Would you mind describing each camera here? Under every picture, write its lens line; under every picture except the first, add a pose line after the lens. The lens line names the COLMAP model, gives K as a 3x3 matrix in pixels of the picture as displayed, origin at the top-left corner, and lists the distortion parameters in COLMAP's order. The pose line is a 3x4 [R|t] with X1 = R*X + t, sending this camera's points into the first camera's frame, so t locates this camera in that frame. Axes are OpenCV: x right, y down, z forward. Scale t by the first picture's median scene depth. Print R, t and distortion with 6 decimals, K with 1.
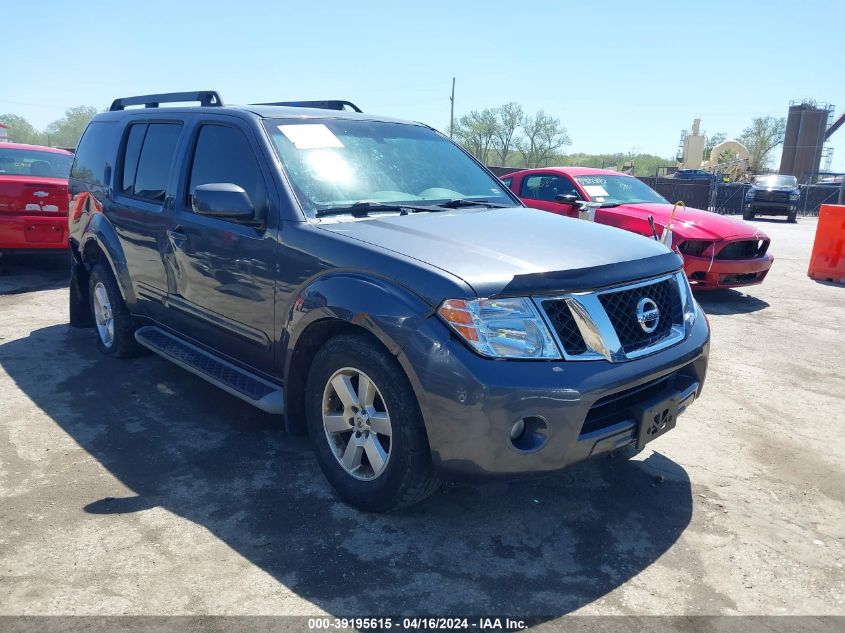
lens RADIAL K [[691.0, 0, 422.5], [0, 691.0, 316.5], [0, 0, 1]] dist [-0.005775, -0.002185]
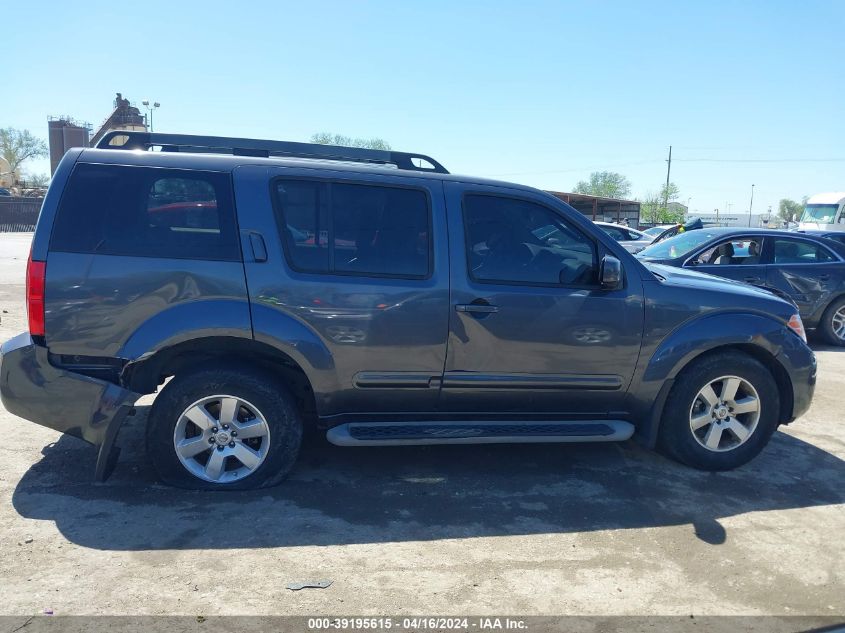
lens RADIAL K [[685.0, 0, 435.6], [0, 685.0, 320.8], [0, 0, 1]] dist [0.004697, -0.001181]
pose [[0.514071, -0.149475, 0.844623, -1.578466], [0.157769, 0.984376, 0.078183, -0.245109], [-0.843113, 0.093064, 0.529622, 0.713798]]
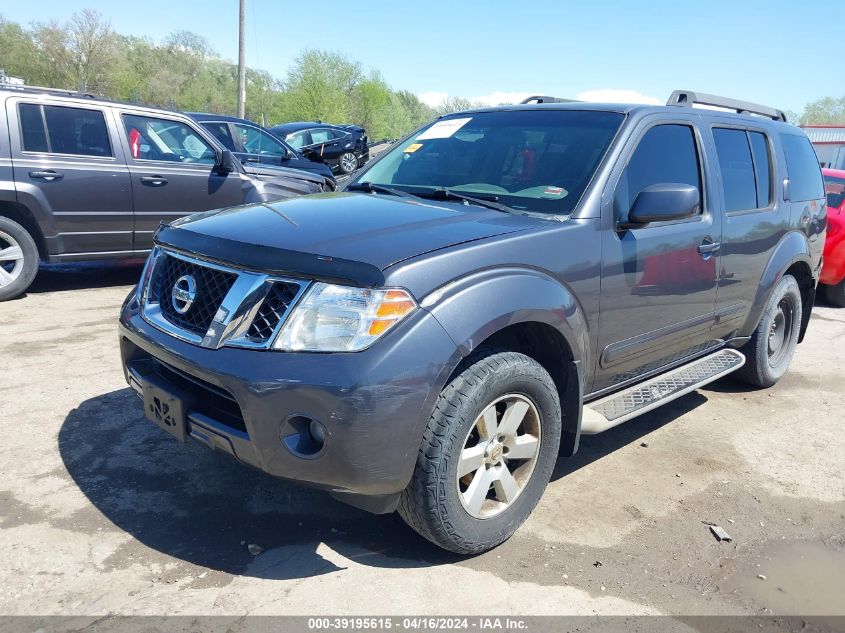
lens RADIAL K [[679.8, 0, 434.0], [0, 679.8, 305.4], [0, 0, 1]] dist [-0.001414, -0.004486]
pose [[0.006229, 0.188103, -0.982130, 1.161346], [-0.273241, 0.945092, 0.179276, -0.228328], [0.961926, 0.267241, 0.057284, 1.220494]]
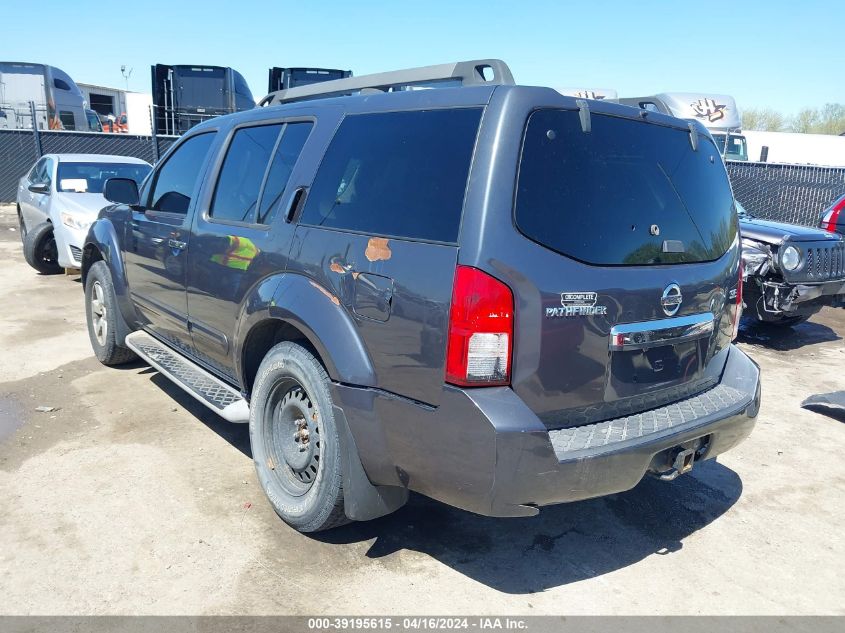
lens RADIAL K [[691.0, 0, 422.5], [0, 691.0, 316.5], [0, 0, 1]] dist [-0.005775, -0.002185]
pose [[-0.992439, -0.109753, 0.054948, -0.550619], [-0.077486, 0.907433, 0.412992, -0.668281], [-0.095188, 0.405611, -0.909076, 2.873573]]
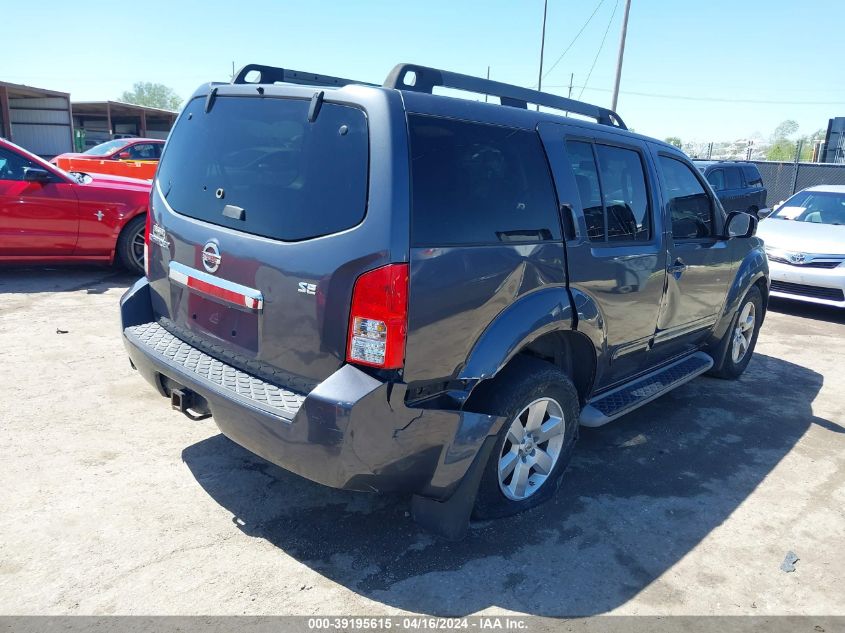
lens RADIAL K [[691.0, 0, 422.5], [0, 691.0, 316.5], [0, 0, 1]] dist [-0.005775, -0.002185]
pose [[-0.101975, -0.273131, 0.956557, -1.700195], [0.144297, 0.947338, 0.285882, -0.511985], [-0.984266, 0.167181, -0.057193, 1.880973]]
